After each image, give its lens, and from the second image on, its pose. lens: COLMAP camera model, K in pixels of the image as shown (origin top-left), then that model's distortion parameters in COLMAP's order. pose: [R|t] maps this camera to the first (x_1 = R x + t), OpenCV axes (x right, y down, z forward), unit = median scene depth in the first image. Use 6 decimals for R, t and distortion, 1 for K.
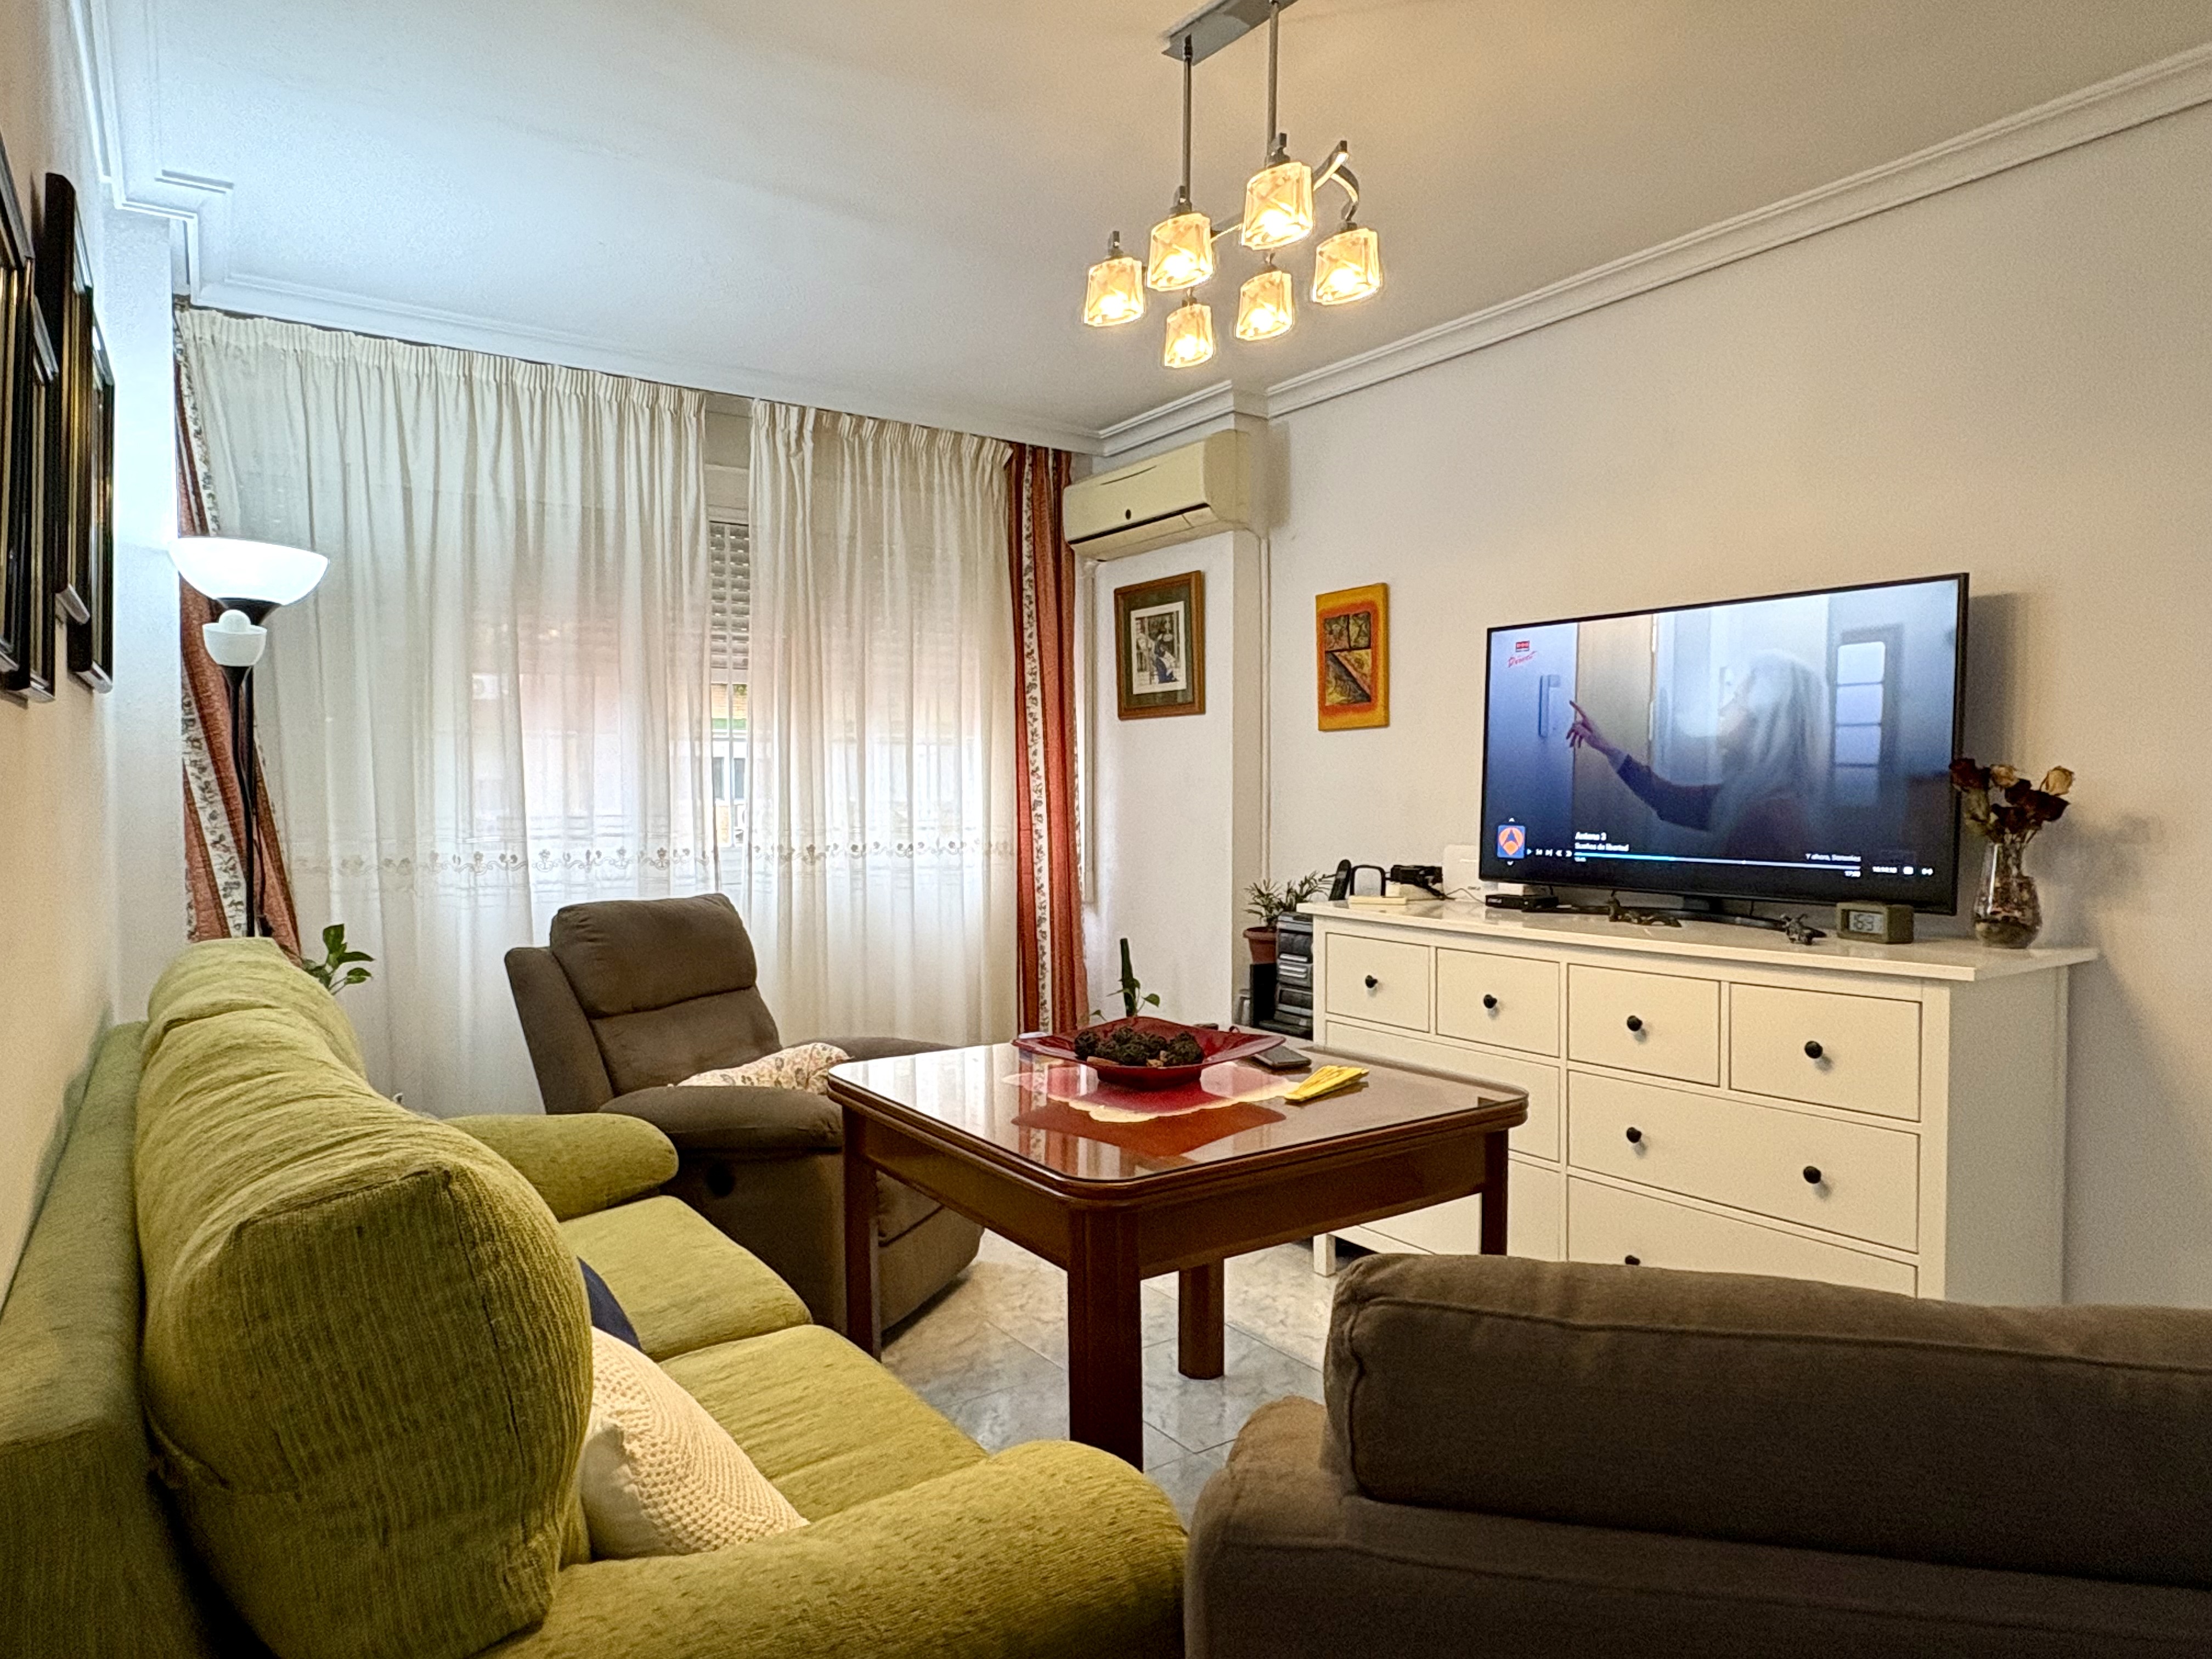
lens RADIAL K [[1375.4, 0, 1106.0], [0, 1375.4, 829.5], [0, 0, 1]] dist [0.001270, 0.000689]
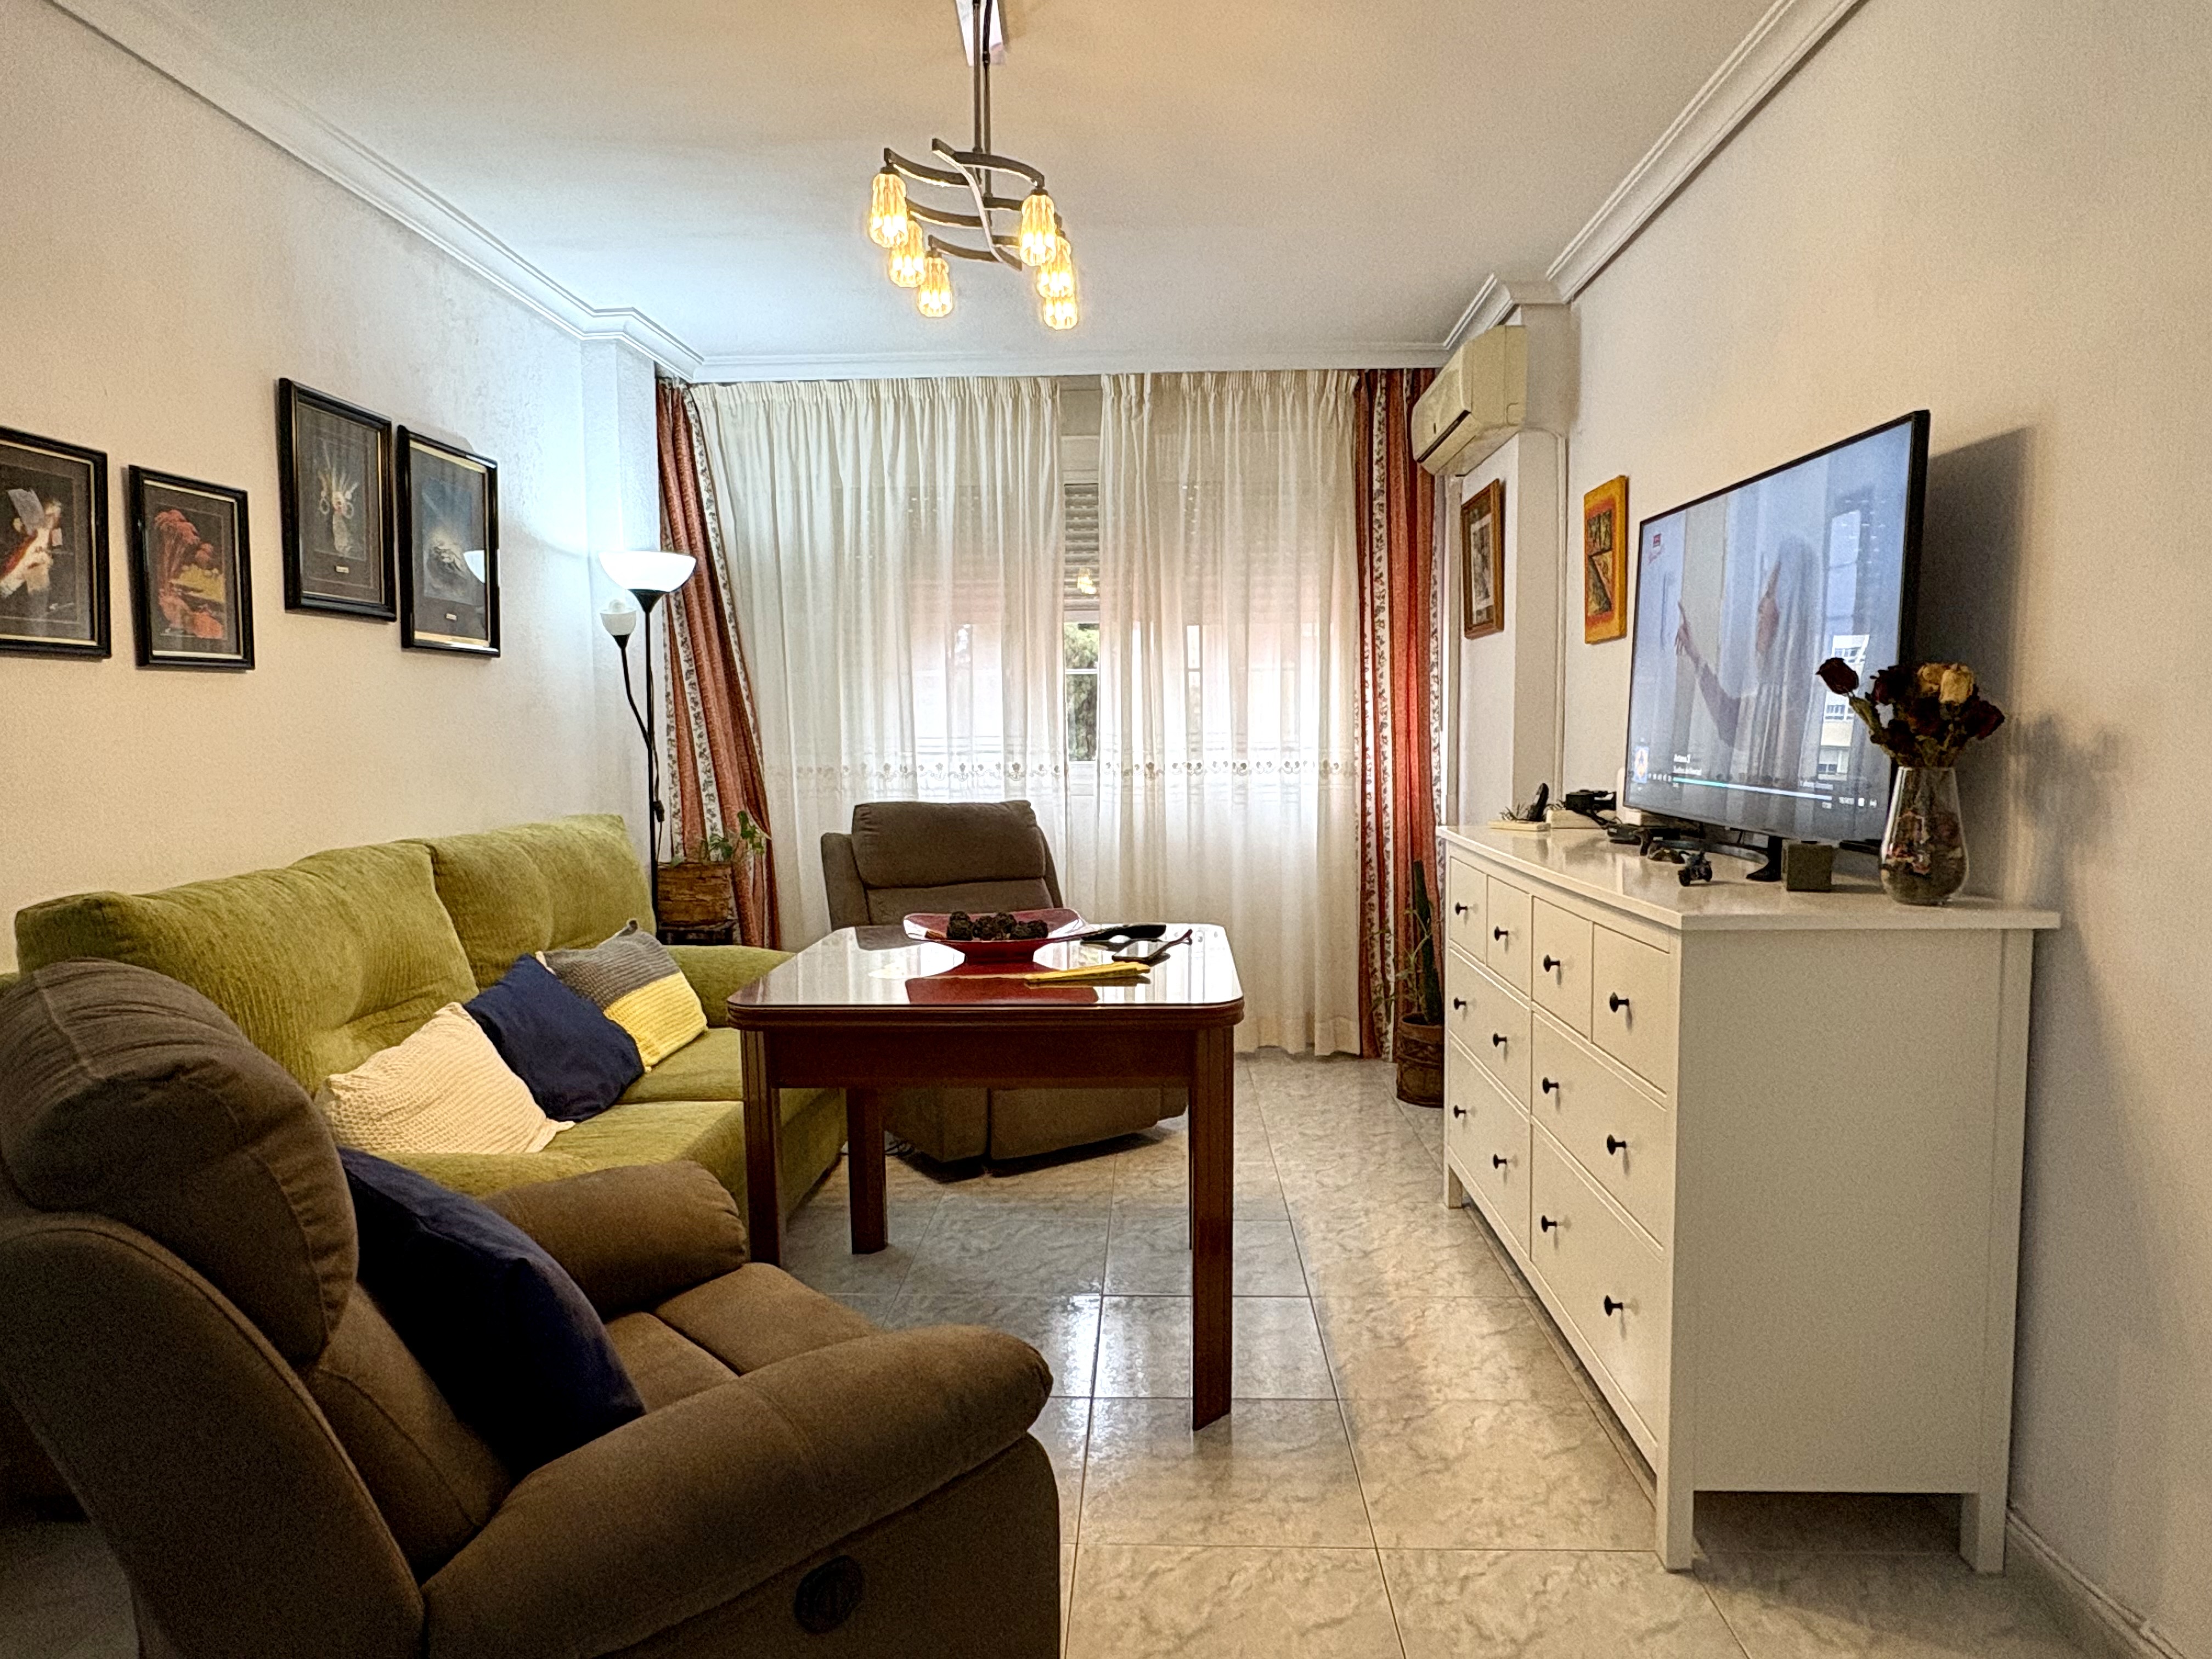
lens RADIAL K [[1388.0, 0, 1097.8], [0, 1388.0, 803.6], [0, 0, 1]] dist [-0.001379, 0.000065]
pose [[0.793740, 0.030179, -0.607508, 0.465243], [-0.010489, 0.999299, 0.035937, 0.004528], [0.608166, -0.022152, 0.793501, 0.070270]]
